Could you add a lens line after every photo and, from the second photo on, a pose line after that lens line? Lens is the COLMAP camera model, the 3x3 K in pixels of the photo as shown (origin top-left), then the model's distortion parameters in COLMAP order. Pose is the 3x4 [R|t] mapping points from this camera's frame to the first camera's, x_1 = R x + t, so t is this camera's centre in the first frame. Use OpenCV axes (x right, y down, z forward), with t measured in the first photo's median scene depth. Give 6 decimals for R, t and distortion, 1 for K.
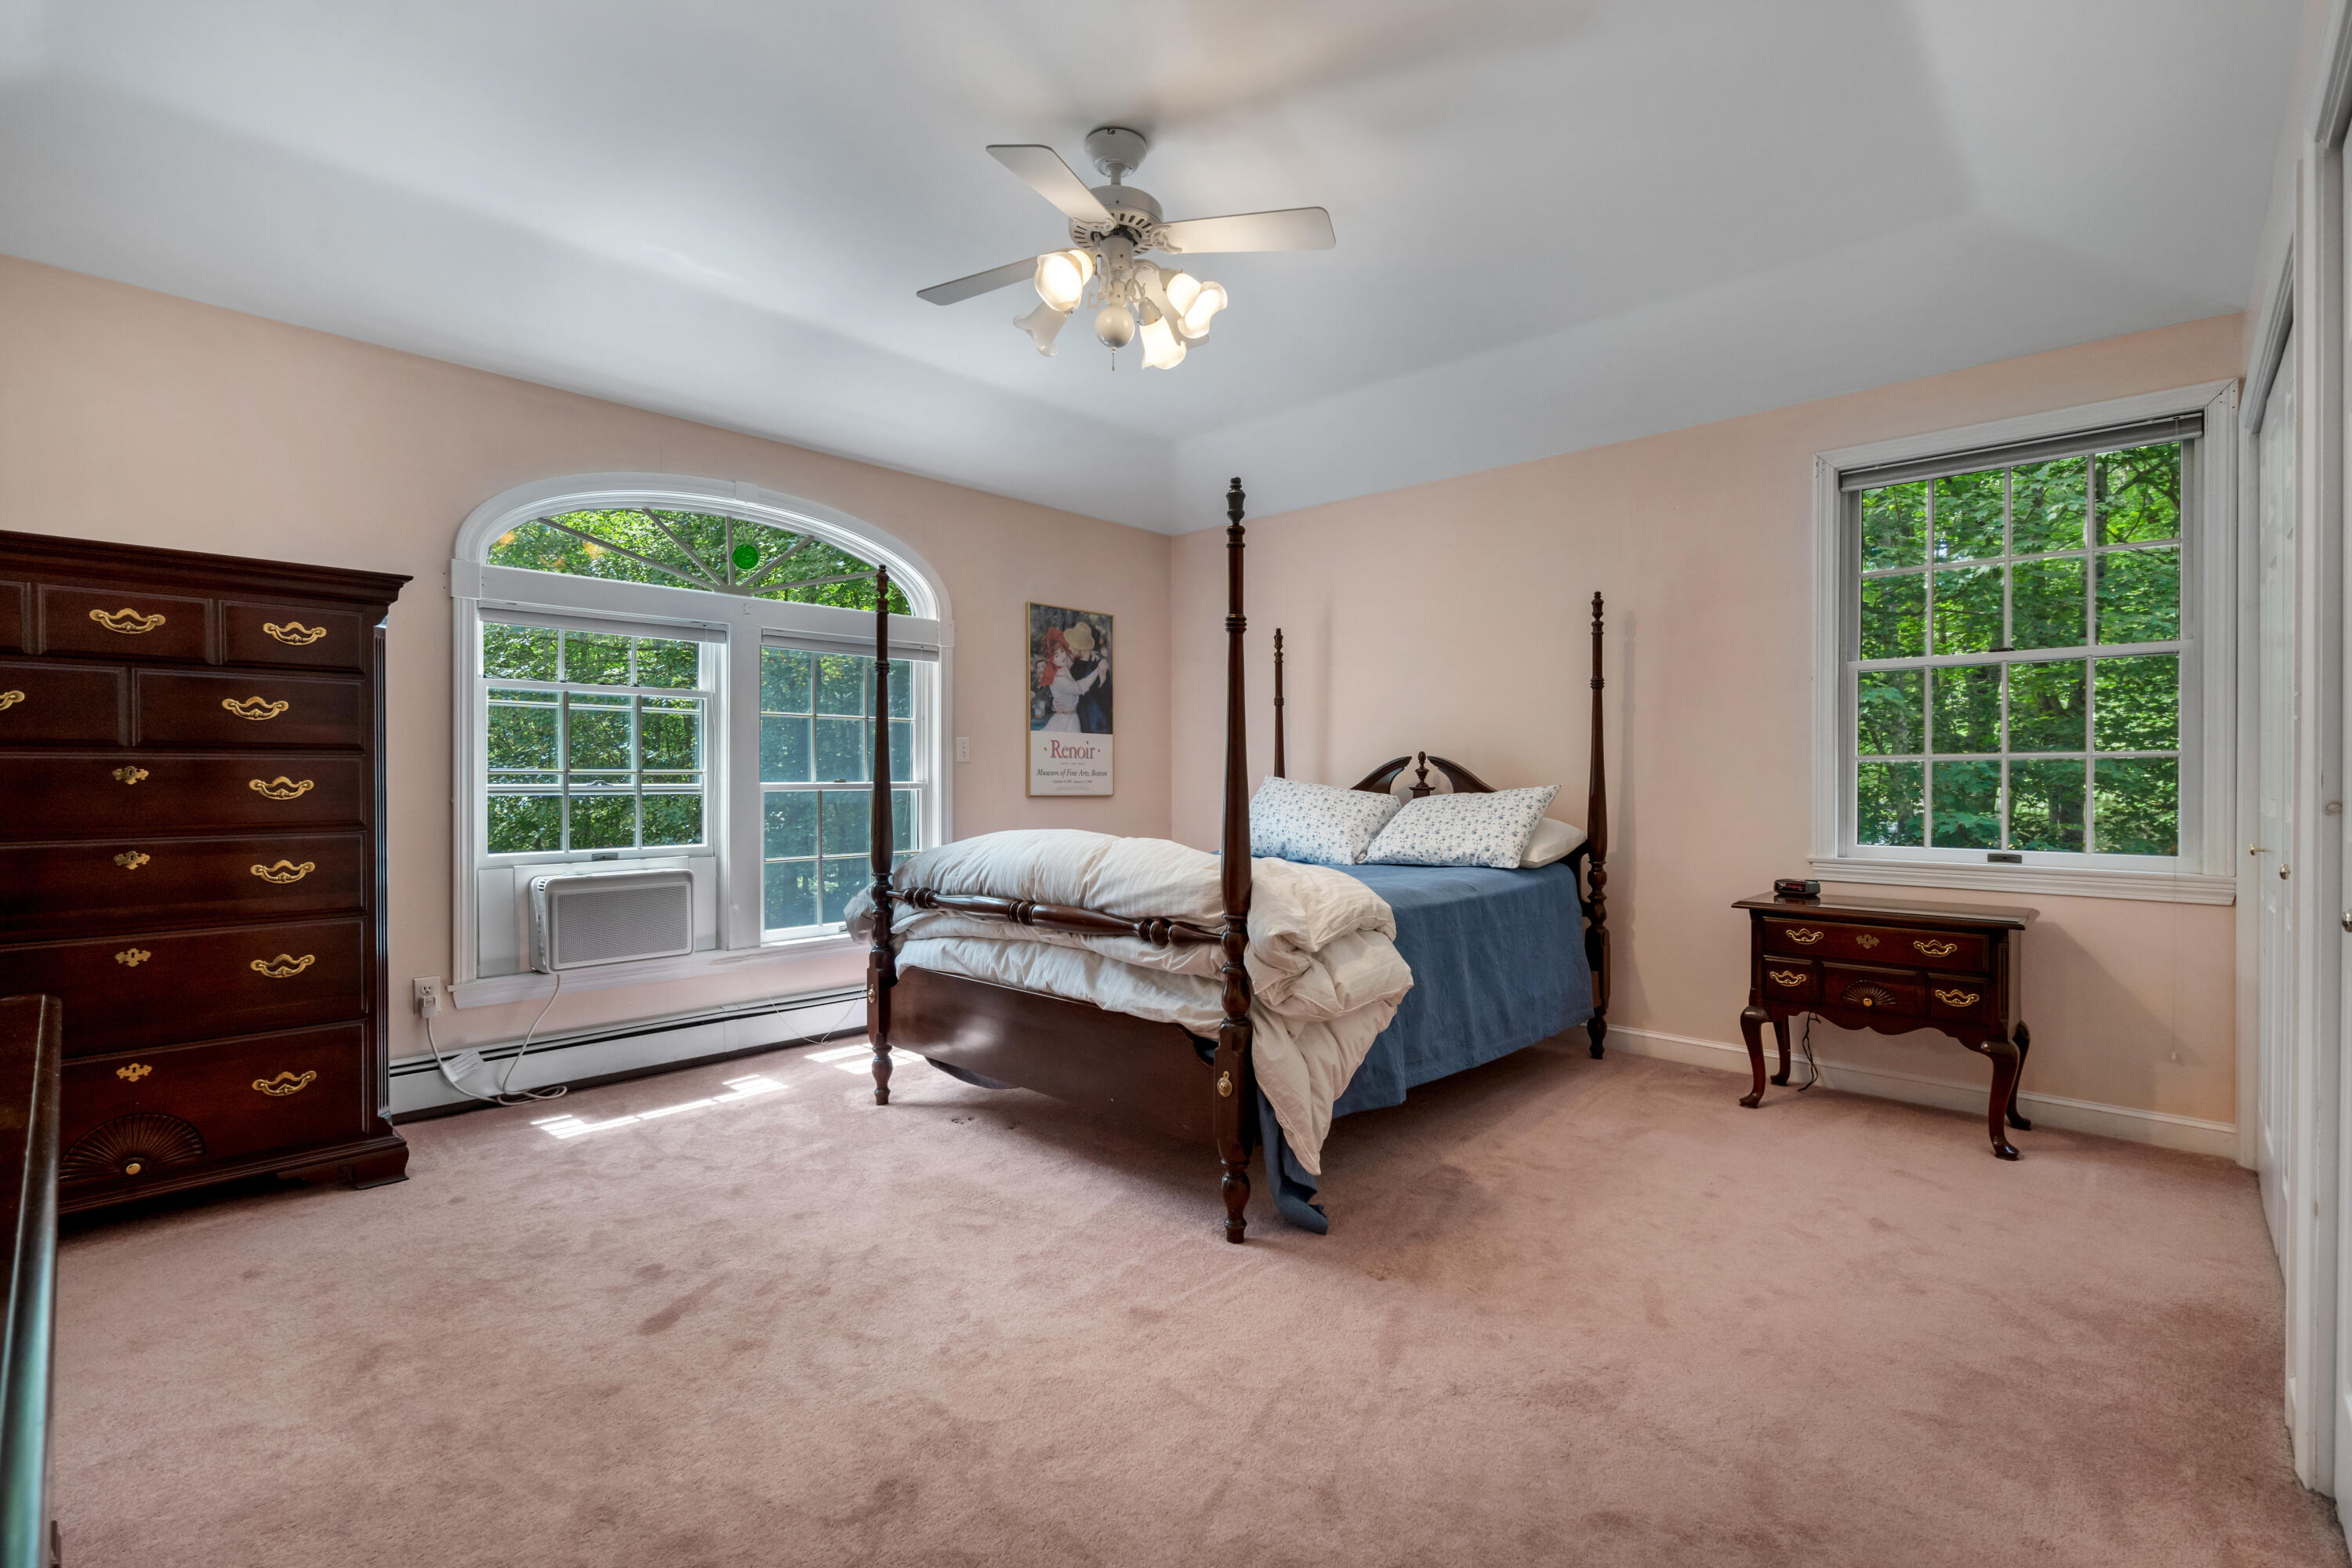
lens RADIAL K [[1063.4, 0, 1182.3], [0, 1063.4, 774.4], [0, 0, 1]] dist [0.000331, 0.000284]
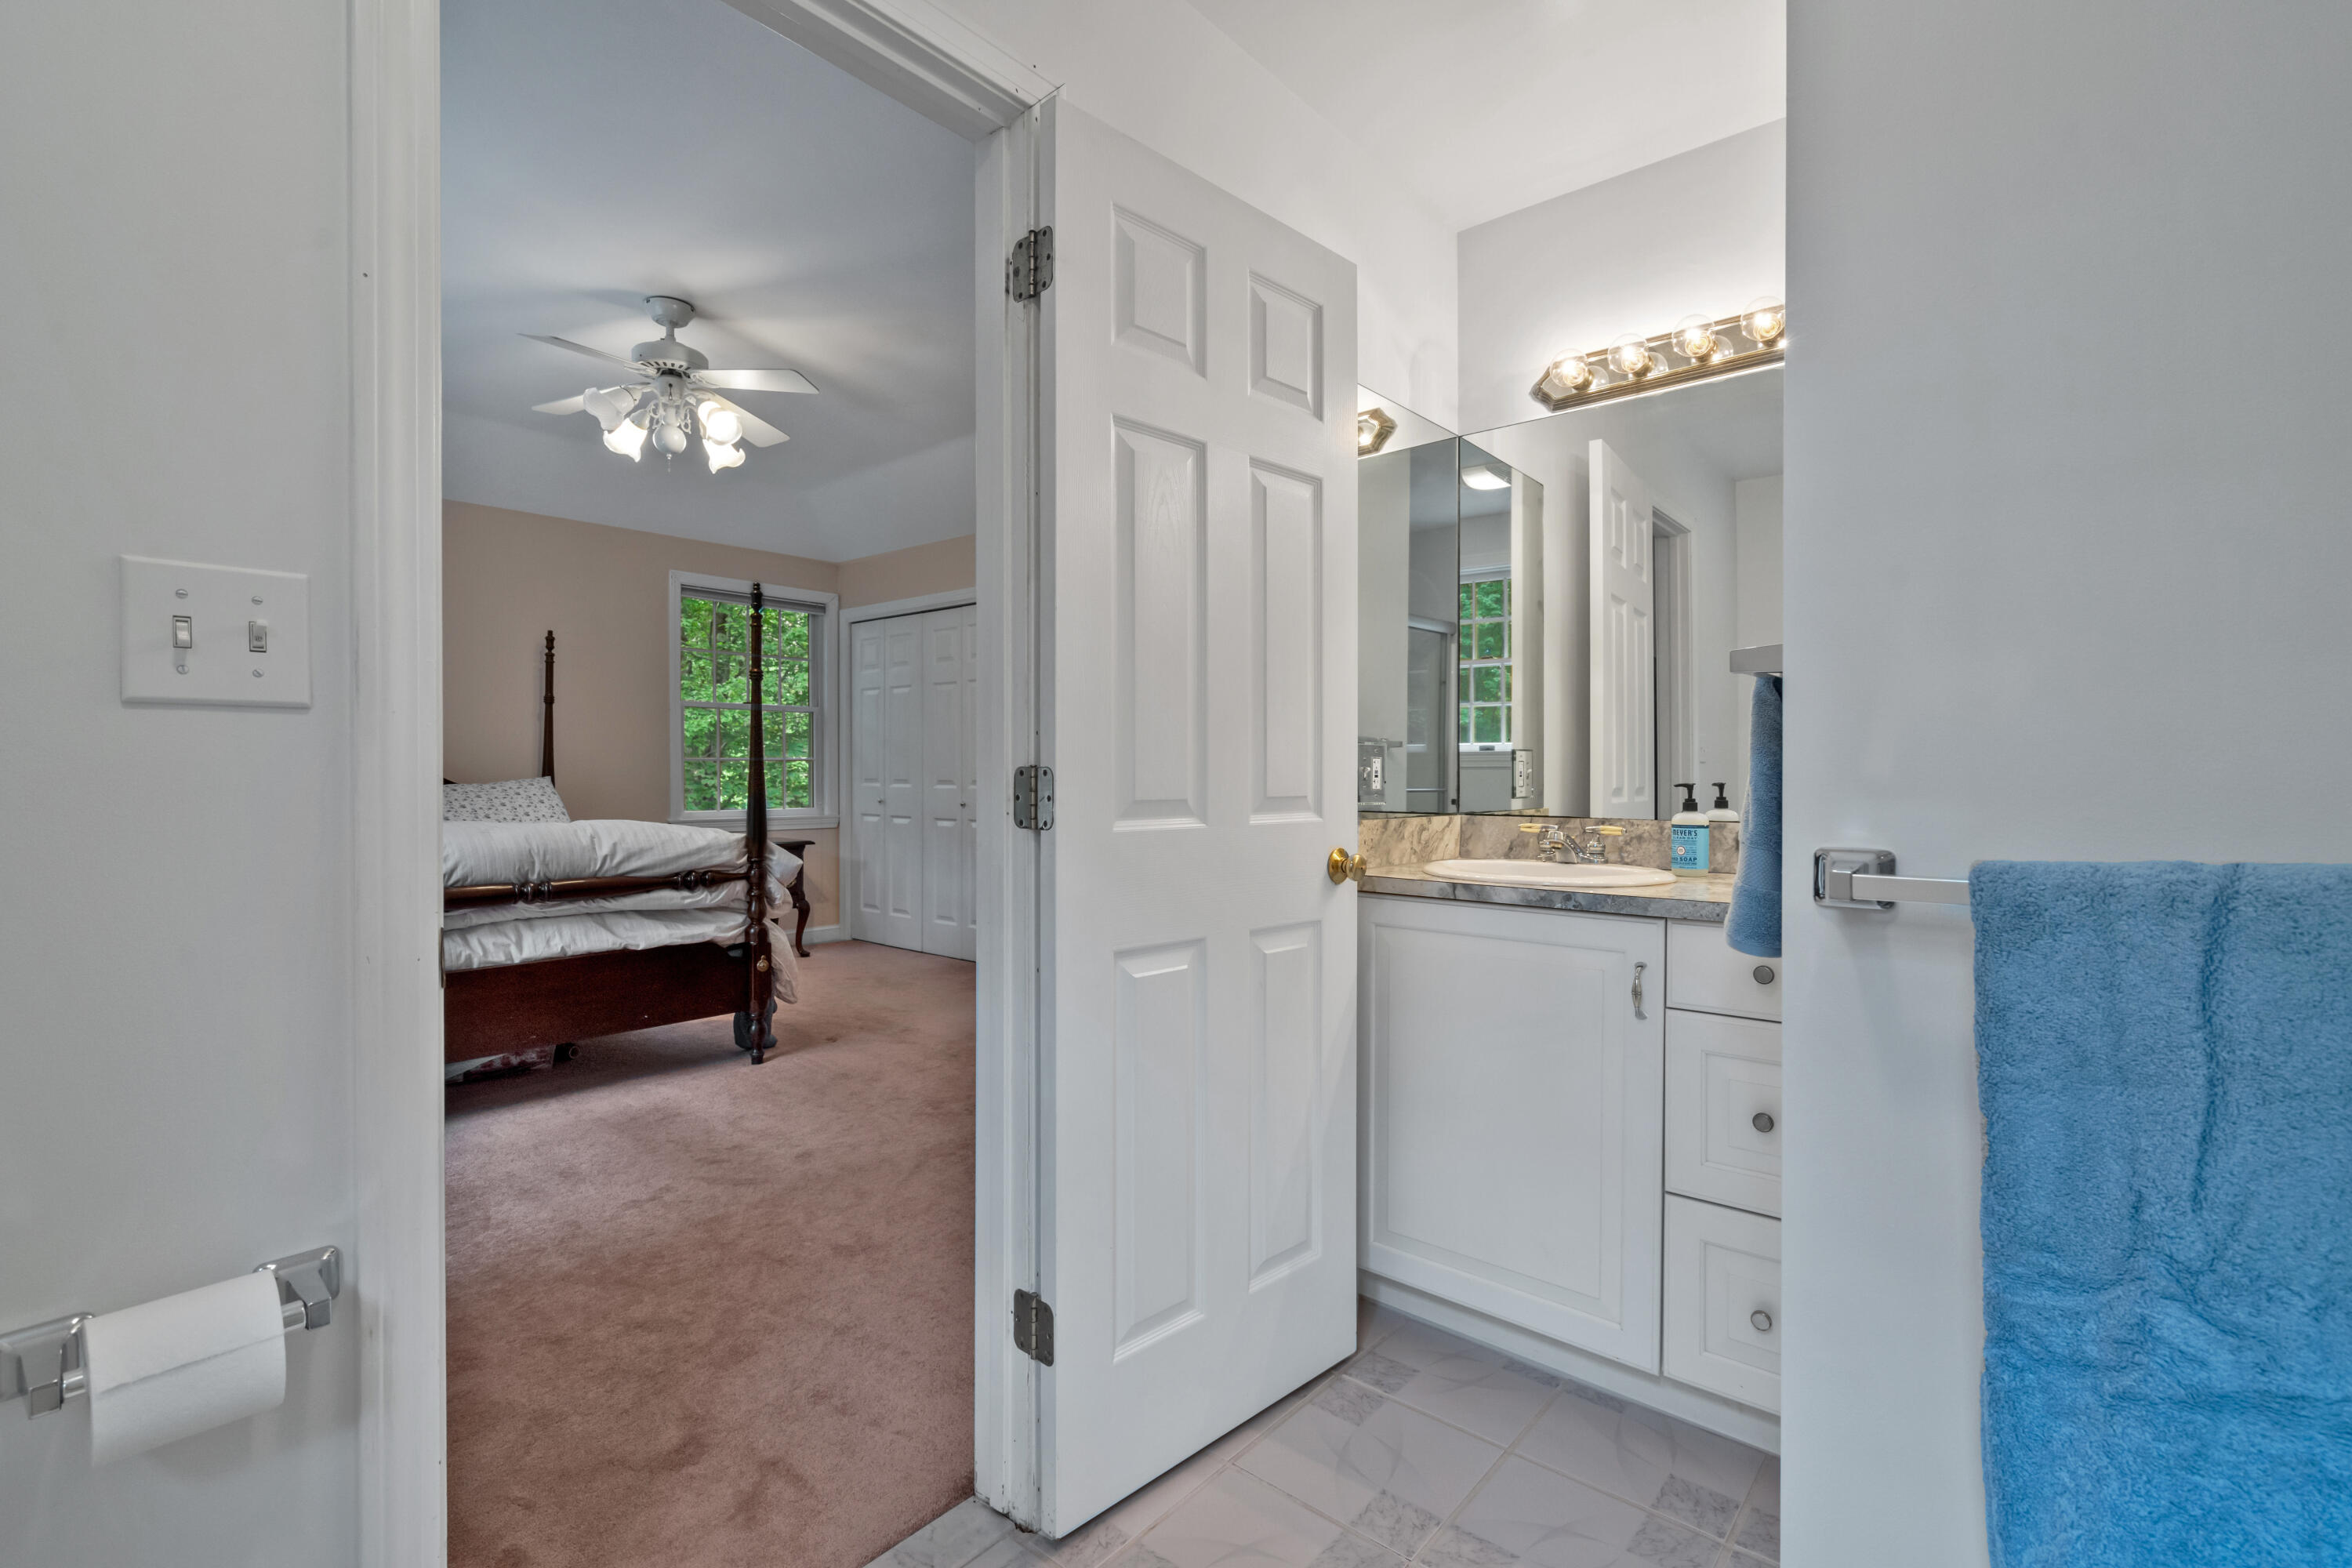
lens RADIAL K [[1063.4, 0, 1182.3], [0, 1063.4, 774.4], [0, 0, 1]] dist [0.000331, 0.000284]
pose [[-0.044044, -0.004678, 0.999019, -1.457530], [-0.002909, 0.999985, 0.004554, -0.001271], [-0.999025, -0.002706, -0.044057, 0.410446]]
